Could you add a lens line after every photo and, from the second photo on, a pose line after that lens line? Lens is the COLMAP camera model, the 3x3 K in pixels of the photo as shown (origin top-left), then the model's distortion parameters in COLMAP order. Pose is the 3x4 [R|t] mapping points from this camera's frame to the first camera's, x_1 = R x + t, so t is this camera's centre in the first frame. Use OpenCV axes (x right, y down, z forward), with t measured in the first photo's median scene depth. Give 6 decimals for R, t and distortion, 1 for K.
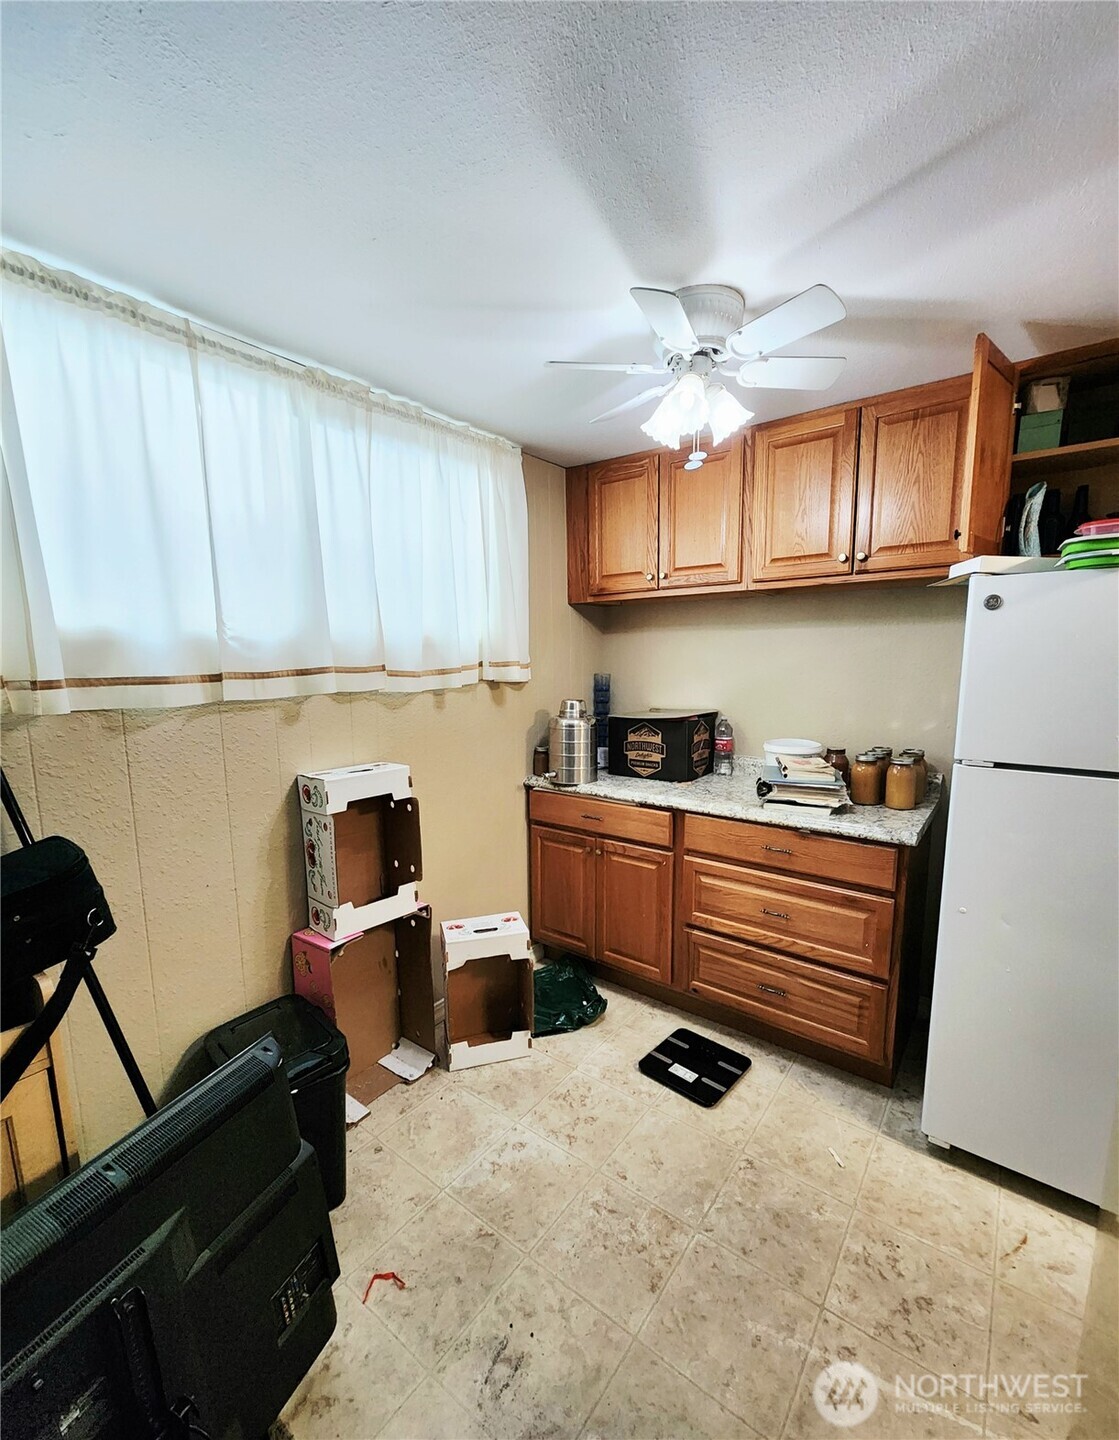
lens RADIAL K [[604.3, 0, 566.6], [0, 604.3, 750.6], [0, 0, 1]] dist [-0.000158, 0.000051]
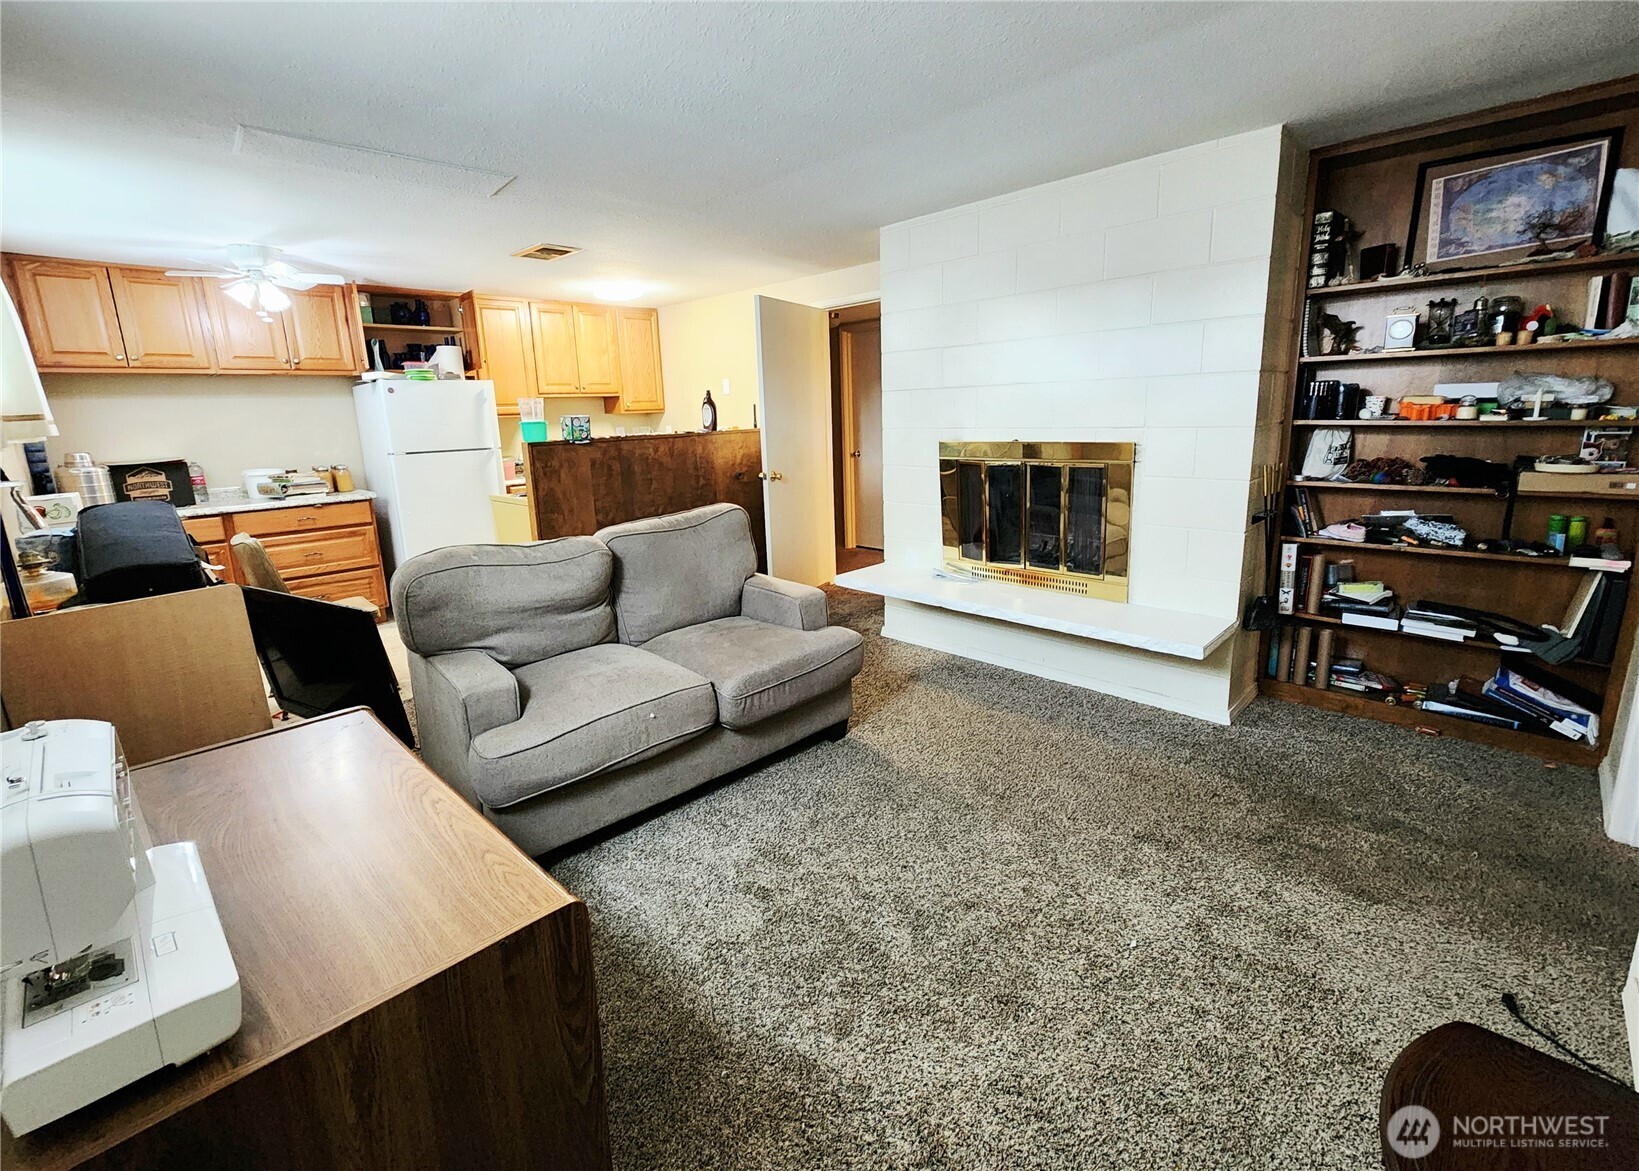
lens RADIAL K [[726.4, 0, 821.1], [0, 726.4, 557.8], [0, 0, 1]] dist [-0.000064, 0.000025]
pose [[0.141971, -0.193175, 0.970839, -1.796713], [0.182478, 0.969072, 0.166139, 0.220968], [-0.972906, 0.153569, 0.172831, -1.003490]]
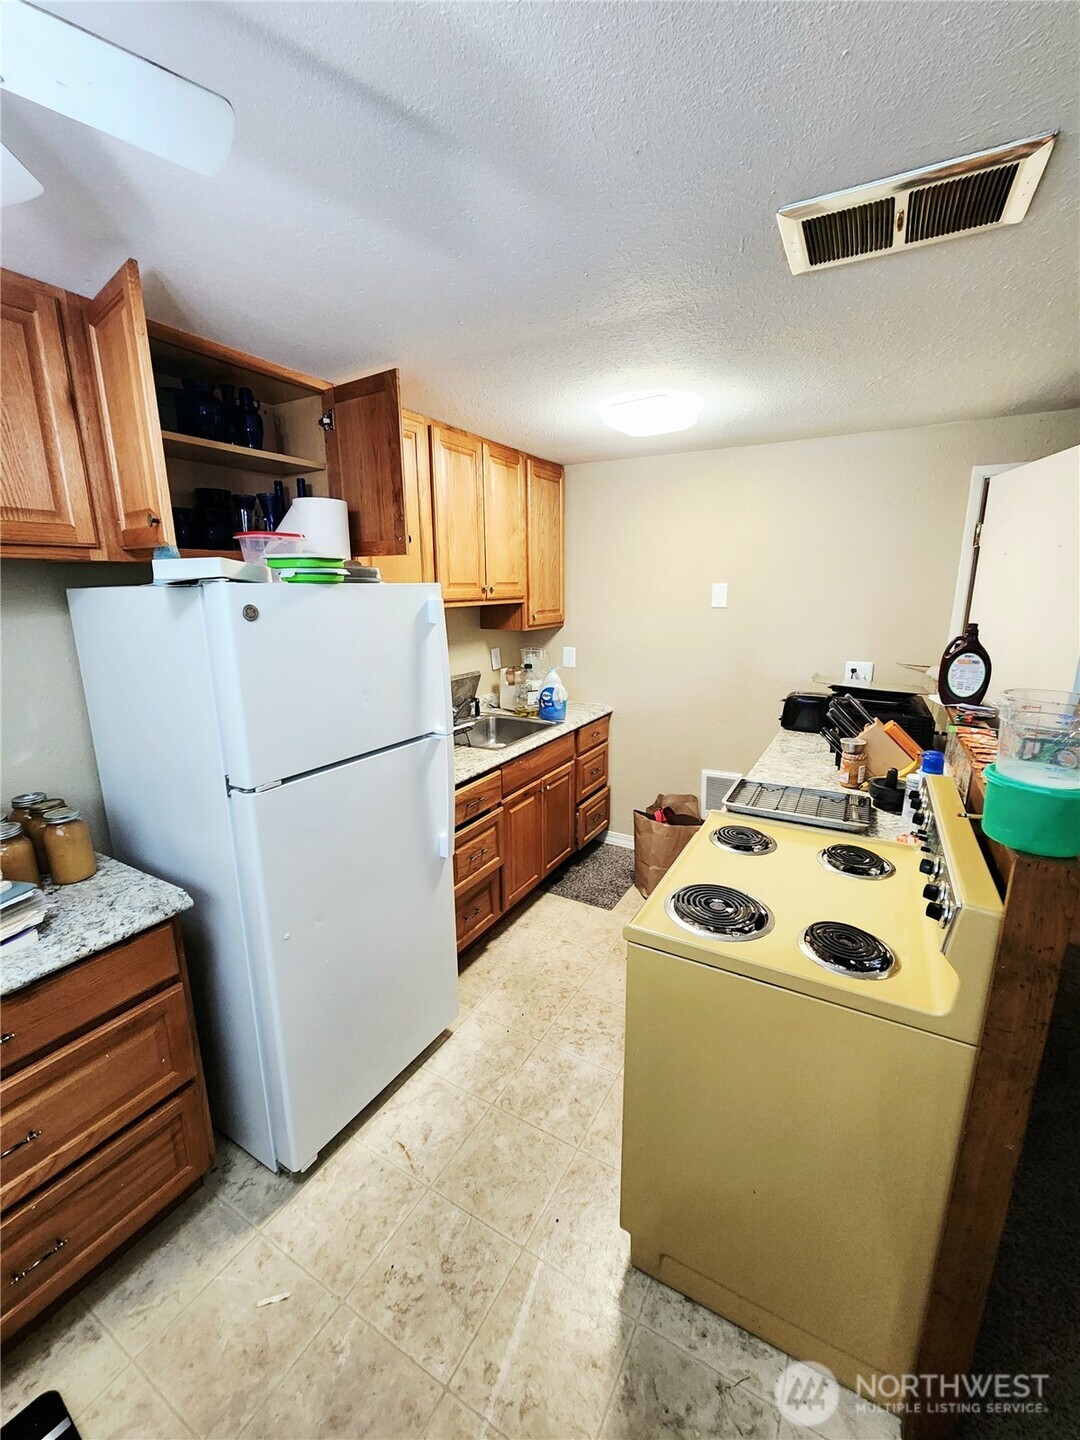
lens RADIAL K [[583.5, 0, 540.0], [0, 583.5, 720.0], [0, 0, 1]] dist [0.011113, -0.007777]
pose [[-0.129852, -0.211666, 0.968677, -0.183395], [0.159486, 0.959770, 0.231099, -0.183347], [-0.978623, 0.184499, -0.090870, 0.560330]]
